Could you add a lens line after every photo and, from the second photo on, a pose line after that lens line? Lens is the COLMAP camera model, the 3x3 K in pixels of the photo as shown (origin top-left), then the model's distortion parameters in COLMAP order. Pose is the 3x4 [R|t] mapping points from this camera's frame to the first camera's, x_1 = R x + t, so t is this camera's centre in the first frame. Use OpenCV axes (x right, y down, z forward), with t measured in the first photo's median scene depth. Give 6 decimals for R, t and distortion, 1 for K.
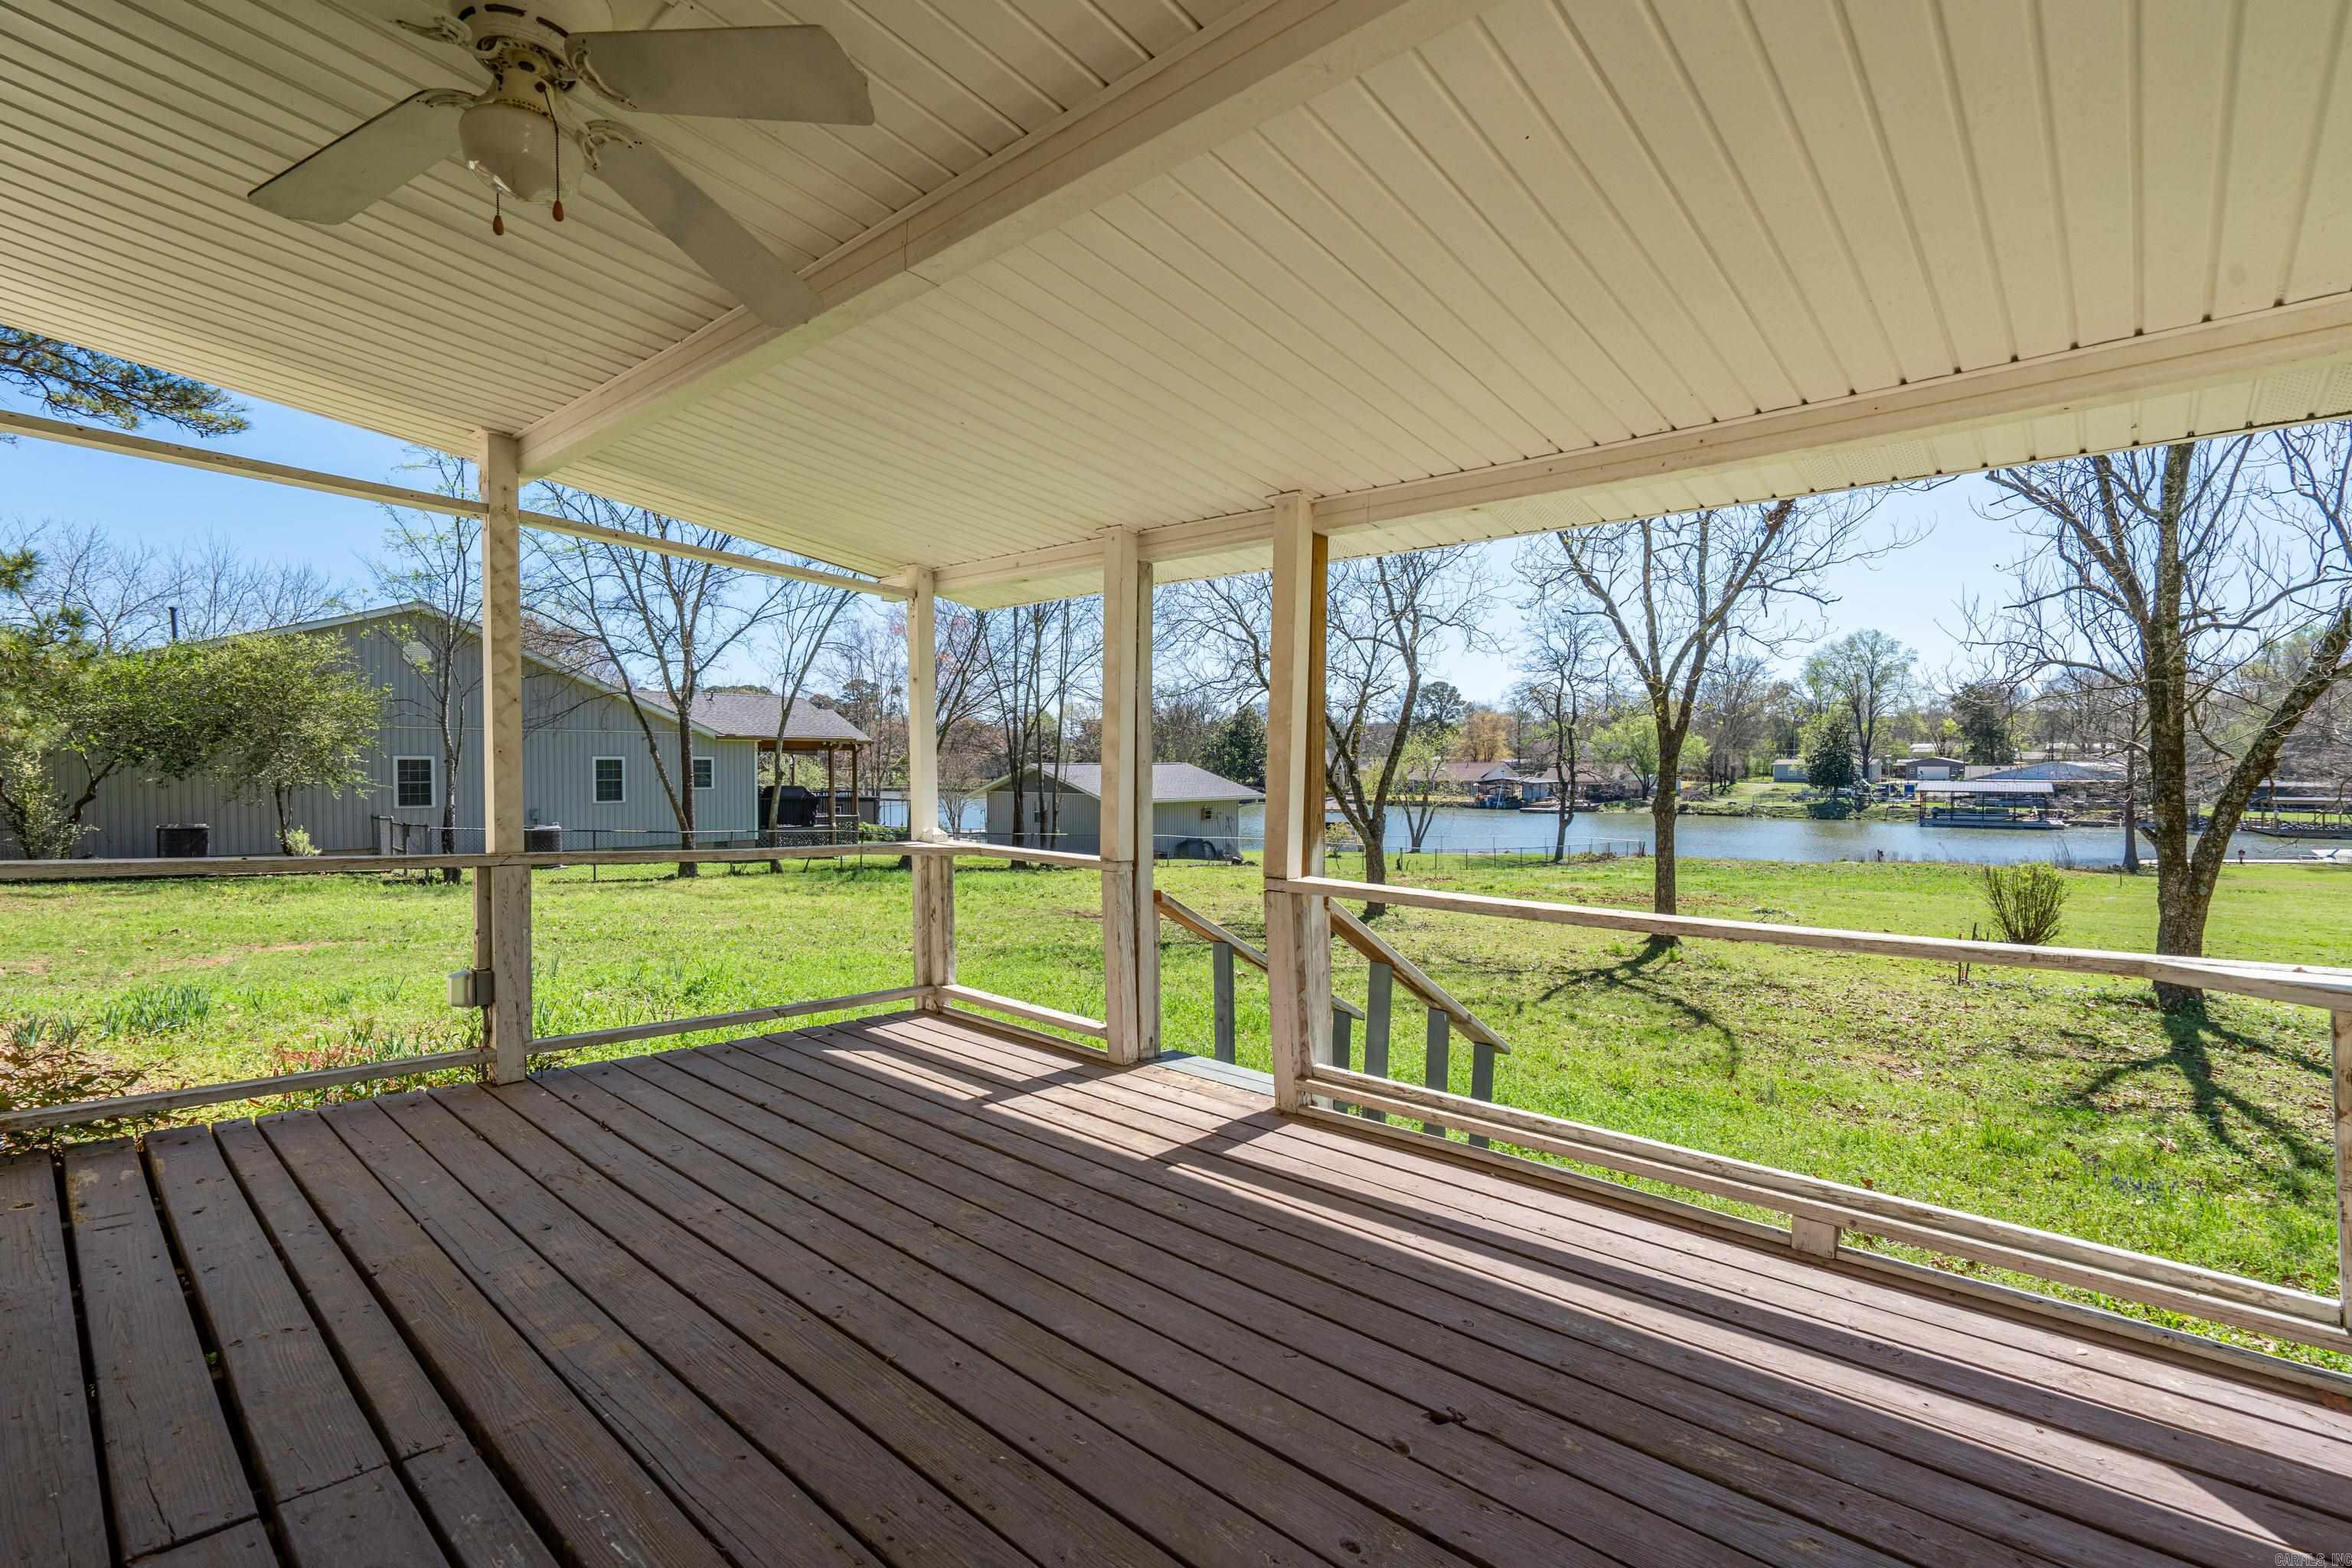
lens RADIAL K [[982.0, 0, 1207.0], [0, 982.0, 787.2], [0, 0, 1]] dist [-0.002106, 0.000406]
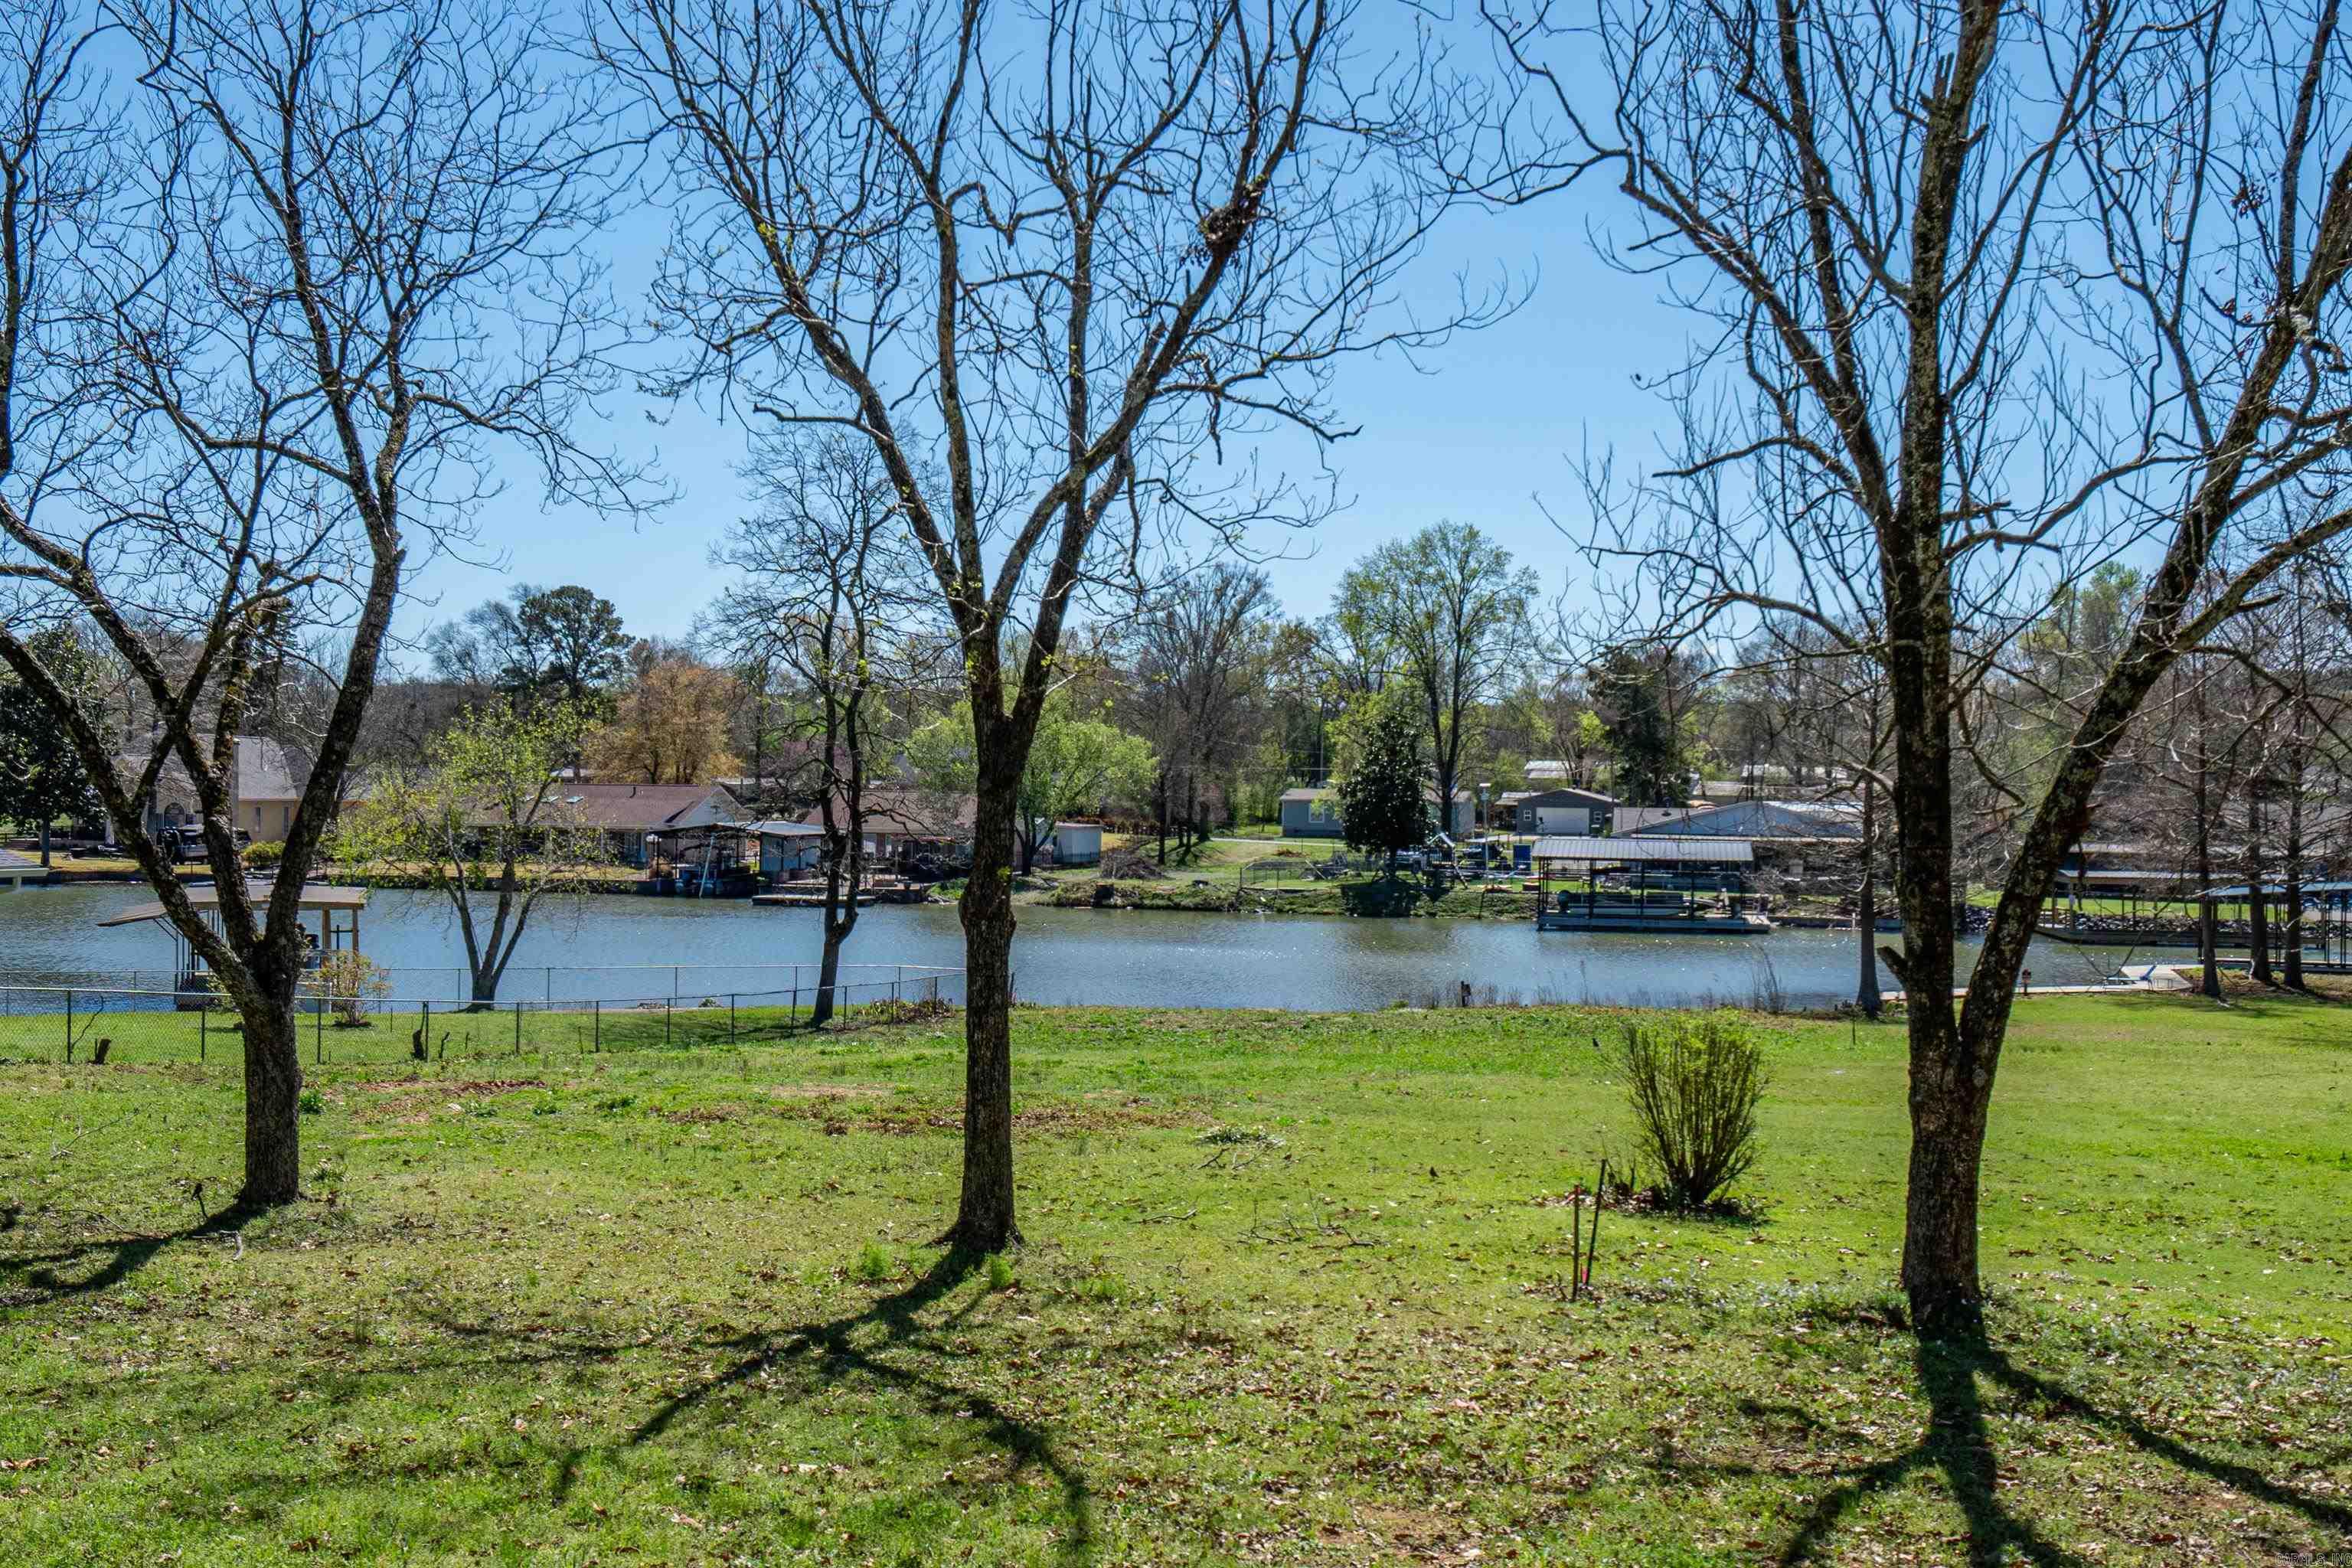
lens RADIAL K [[2398.5, 0, 1084.6], [0, 2398.5, 791.9], [0, 0, 1]] dist [0.002424, 0.000000]
pose [[0.904896, 0.014429, 0.425388, 0.072702], [-0.005380, 0.999733, -0.022466, -0.004682], [-0.425598, 0.018040, 0.904732, 0.074763]]
